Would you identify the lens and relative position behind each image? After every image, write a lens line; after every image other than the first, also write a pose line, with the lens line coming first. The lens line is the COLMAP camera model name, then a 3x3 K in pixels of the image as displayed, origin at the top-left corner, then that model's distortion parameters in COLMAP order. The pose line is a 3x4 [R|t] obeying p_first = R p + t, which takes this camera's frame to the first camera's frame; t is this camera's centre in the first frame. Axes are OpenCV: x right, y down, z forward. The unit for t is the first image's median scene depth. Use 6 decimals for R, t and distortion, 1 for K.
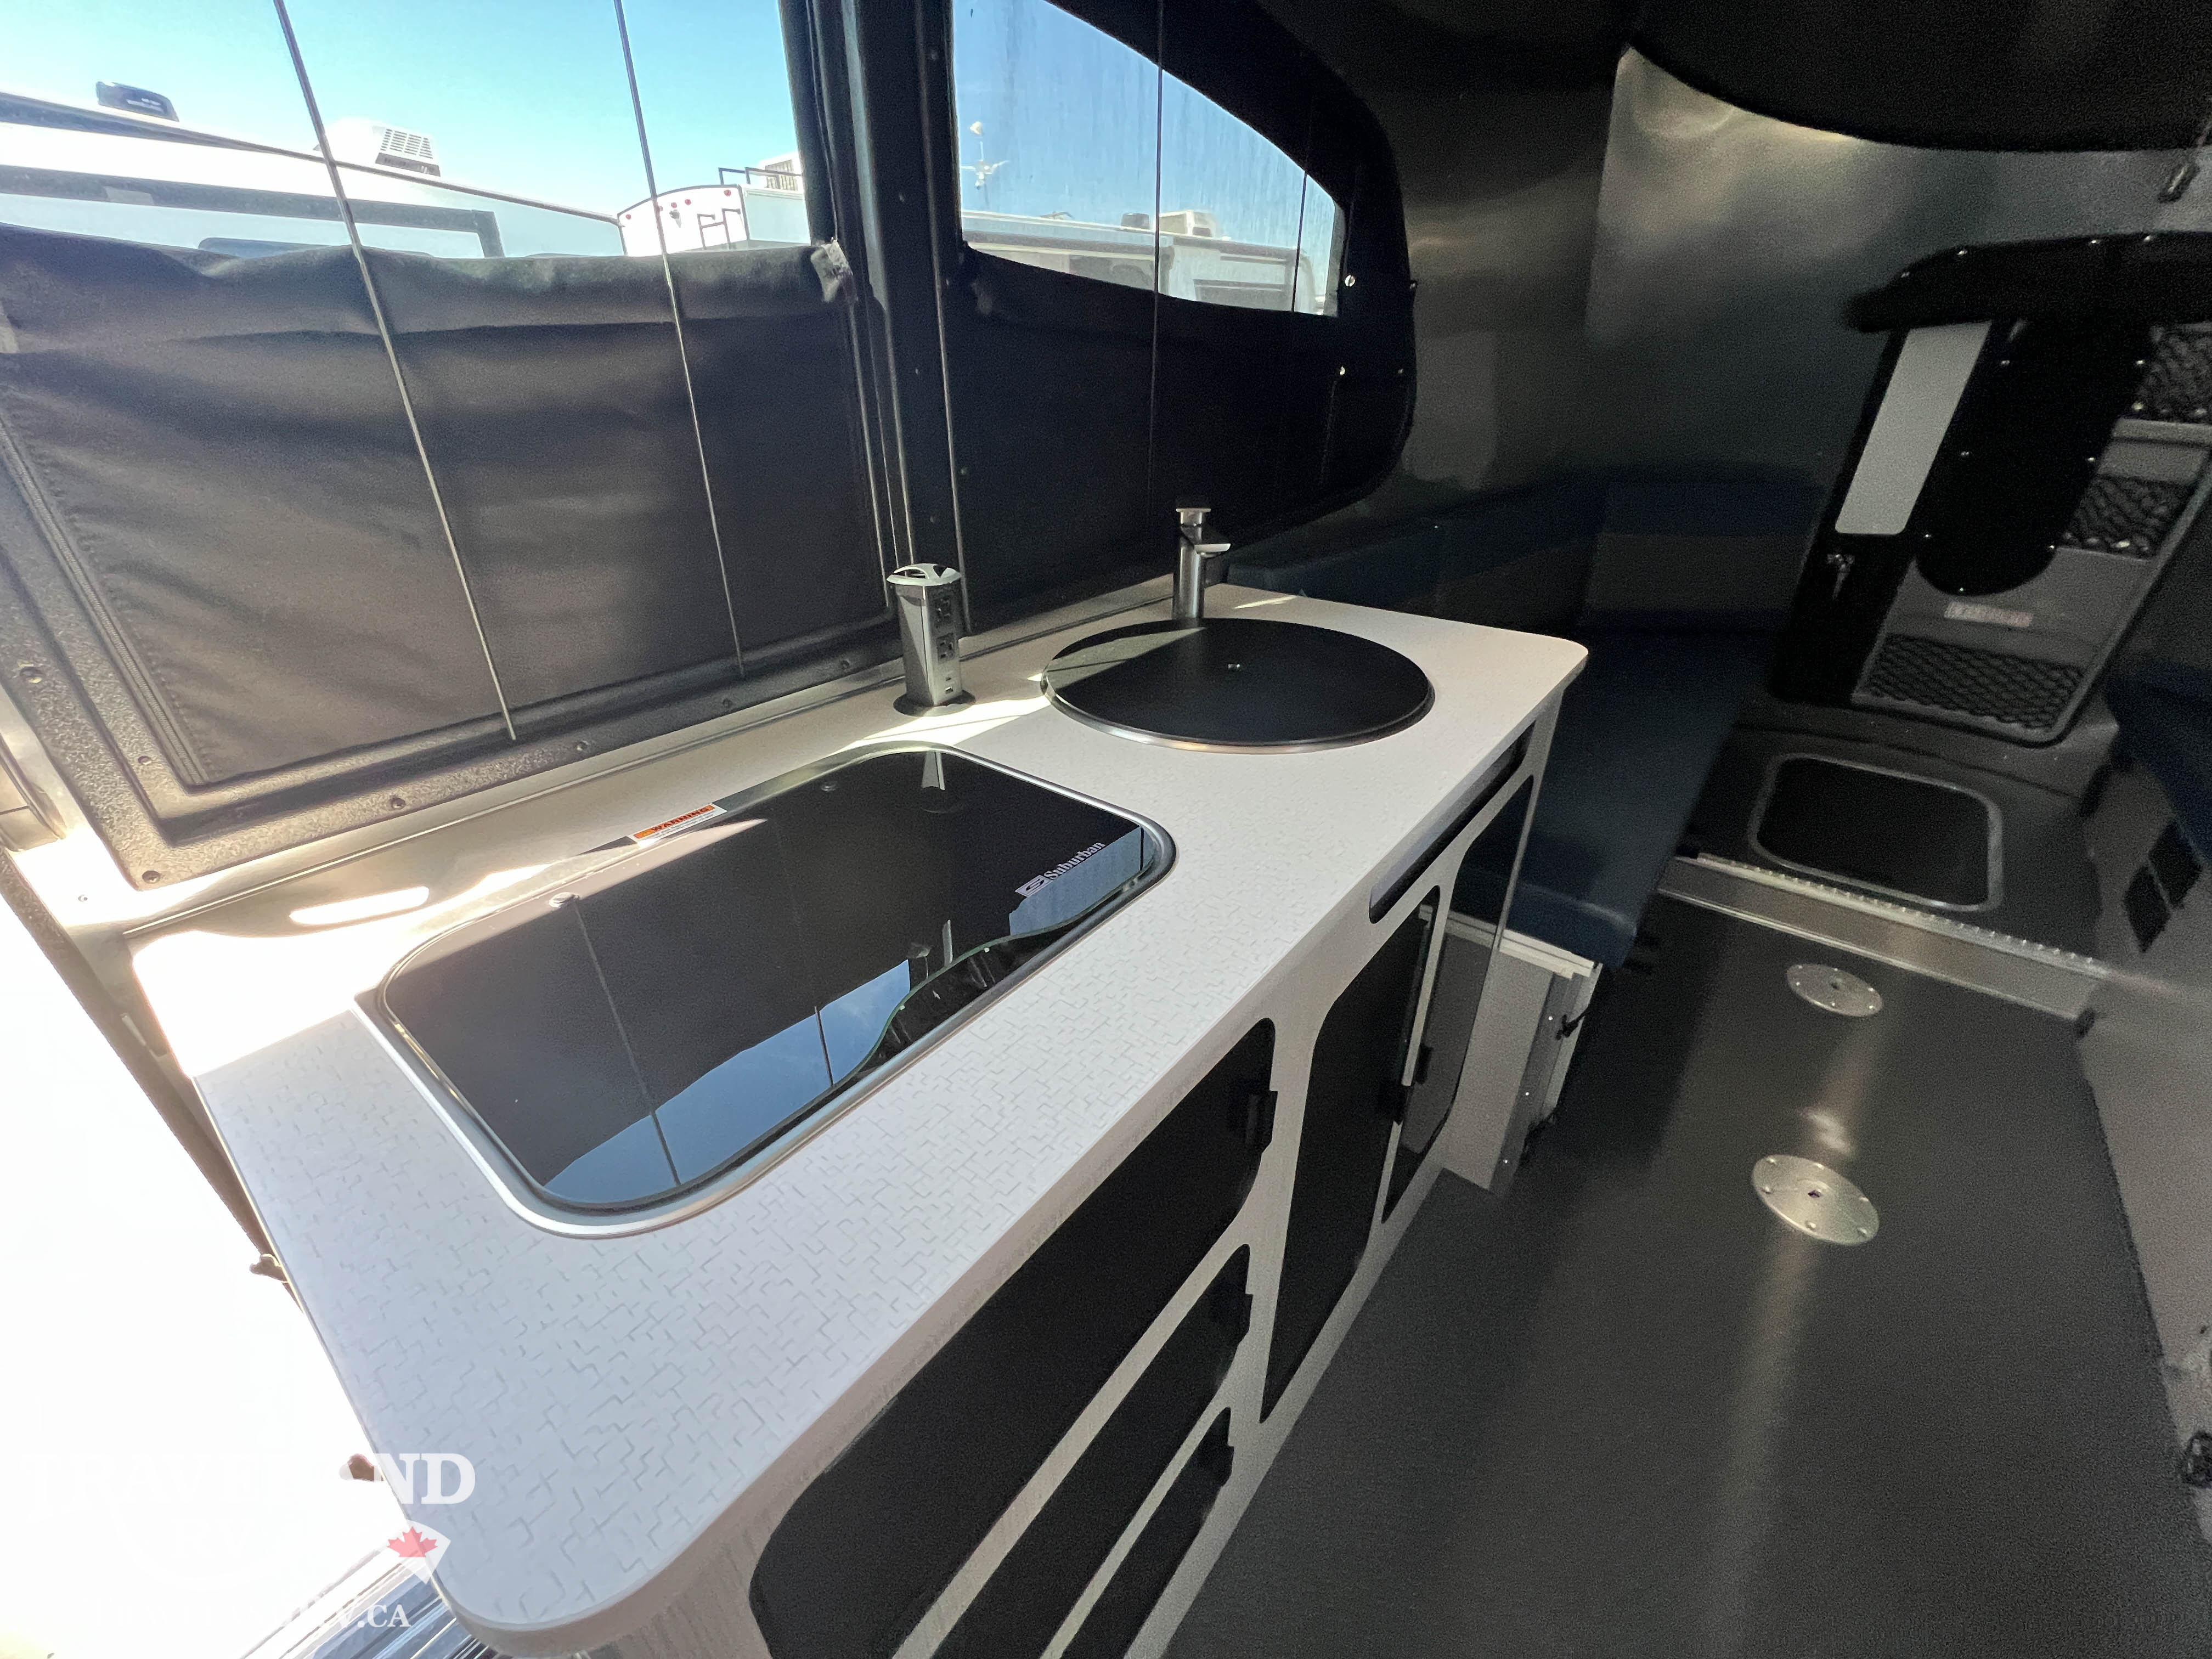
lens RADIAL K [[885.2, 0, 1099.8], [0, 885.2, 831.7], [0, 0, 1]] dist [-0.003338, -0.000785]
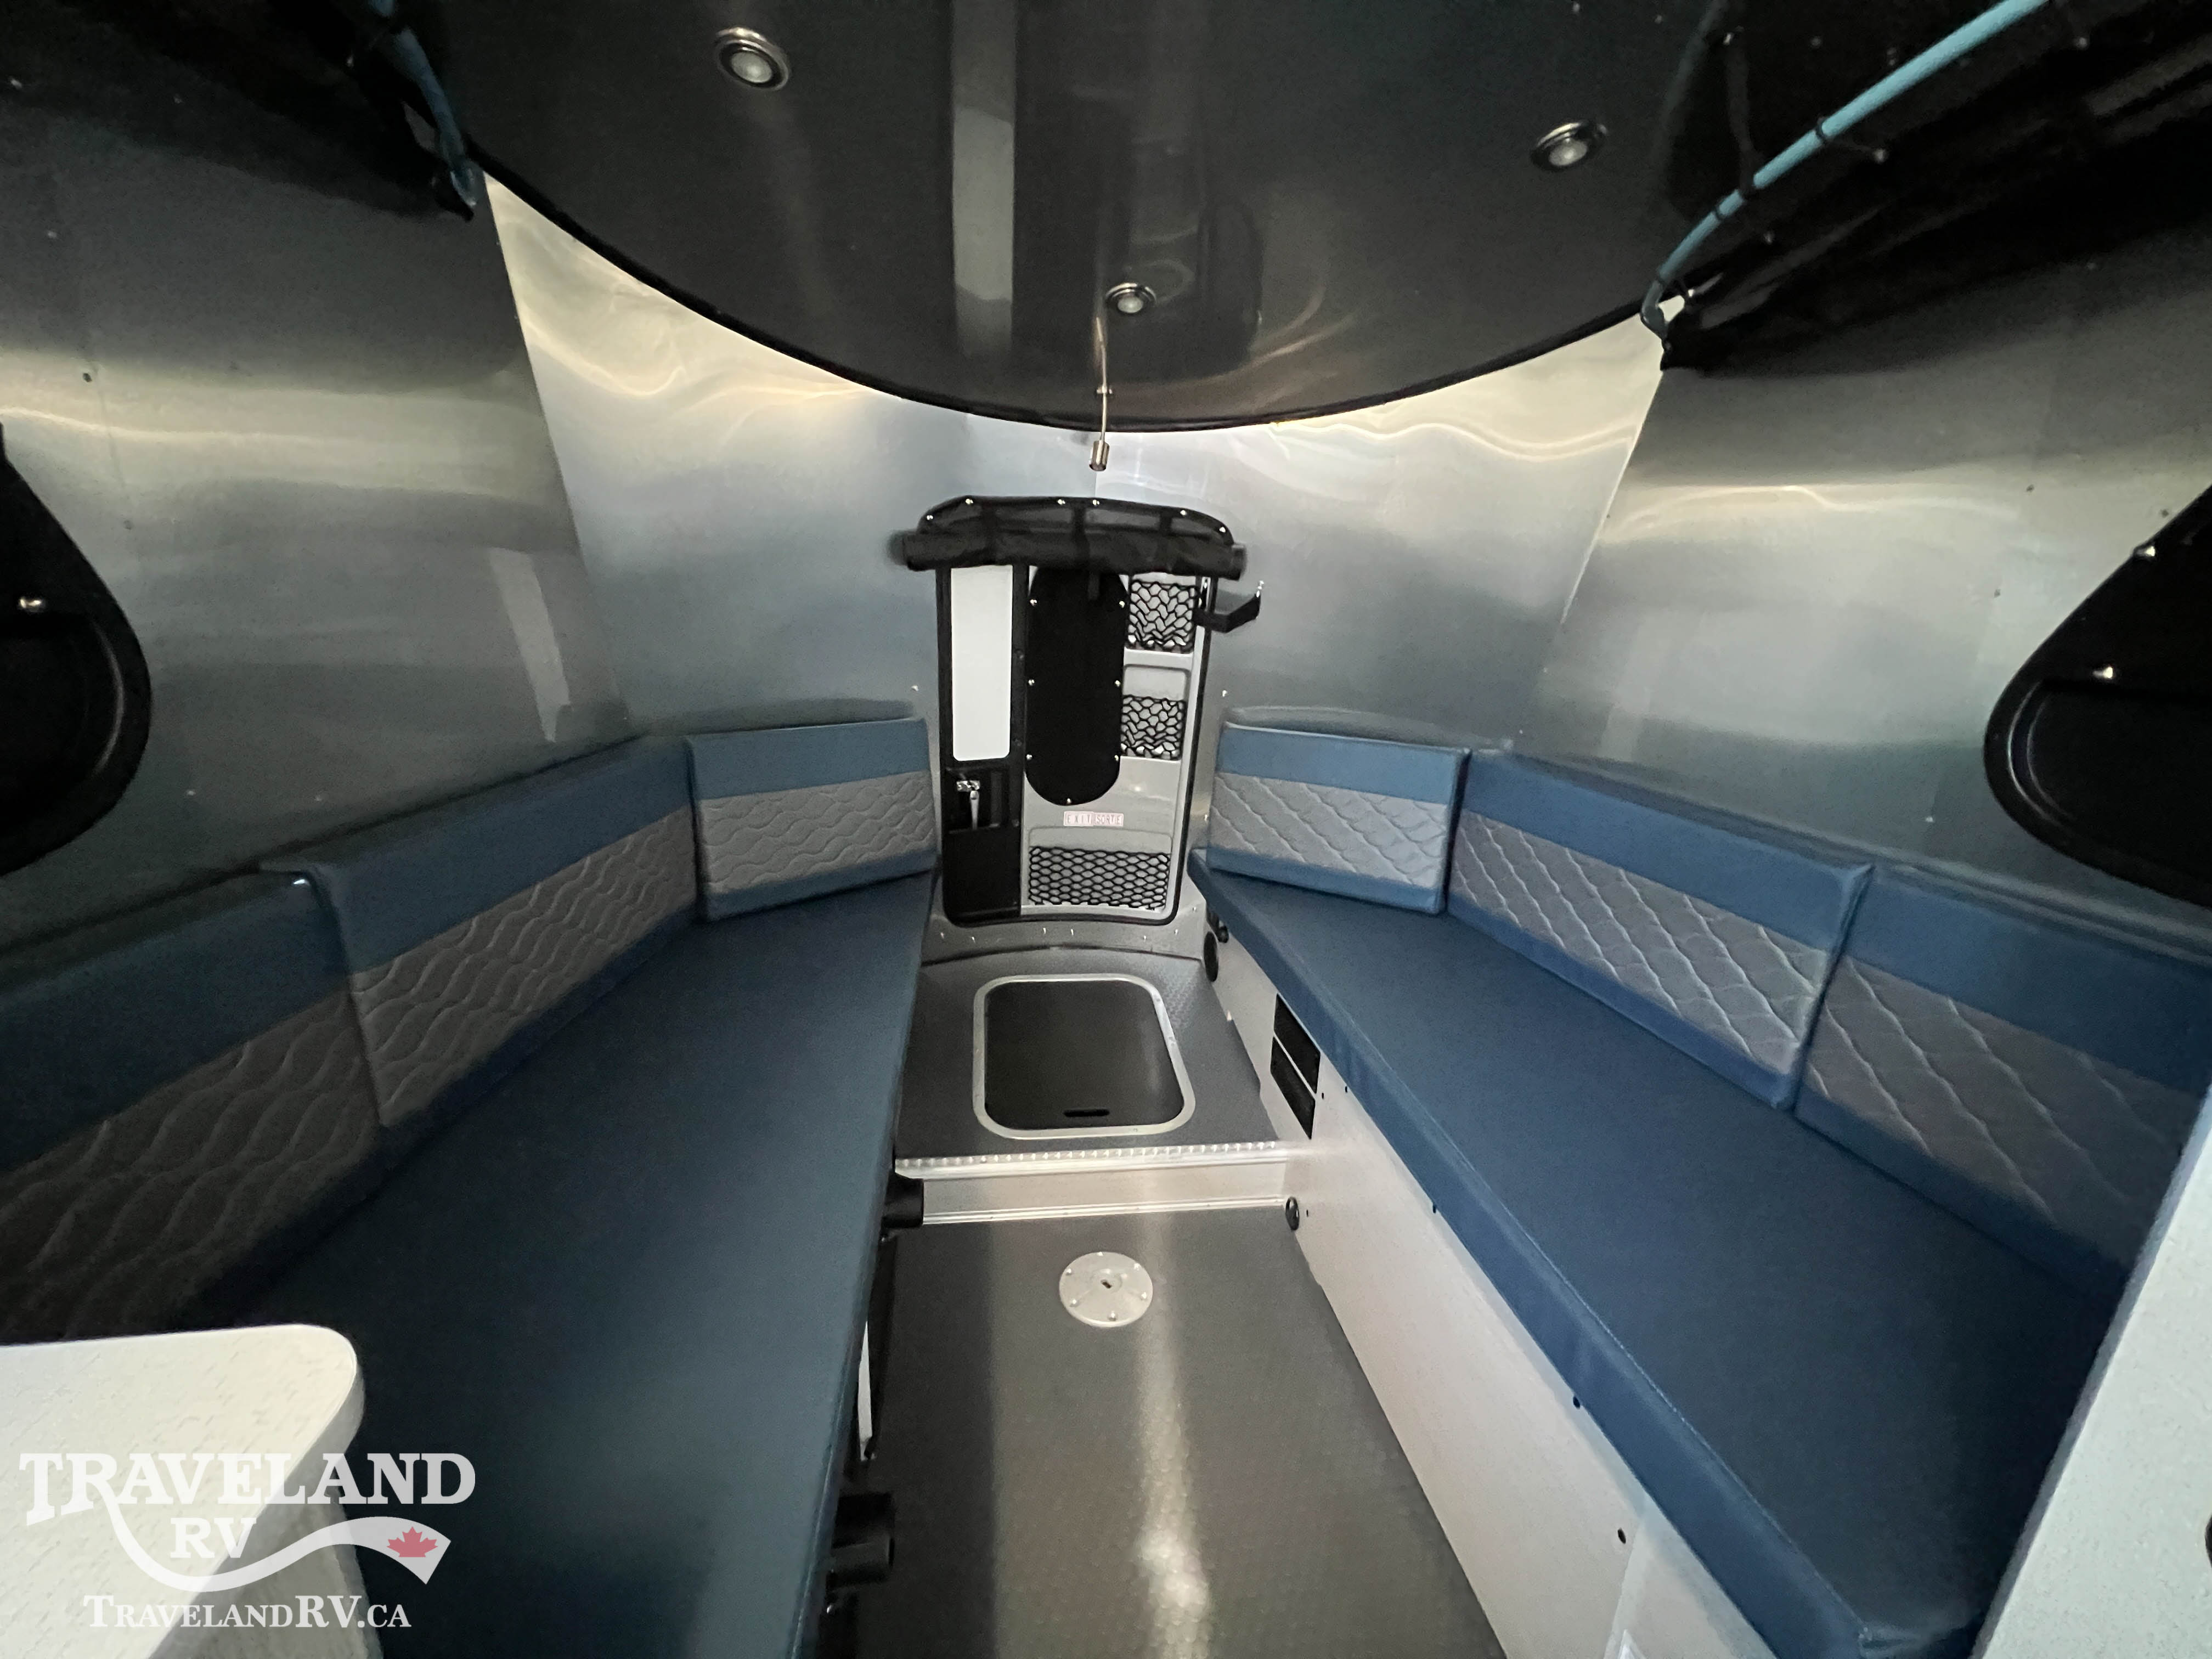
lens RADIAL K [[885.2, 0, 1107.4], [0, 885.2, 834.5], [0, 0, 1]] dist [-0.003338, -0.000785]
pose [[0.686657, -0.168904, 0.707088, 0.277561], [0.313705, 0.946262, -0.078604, -0.149576], [-0.655813, 0.275791, 0.702743, 0.258707]]
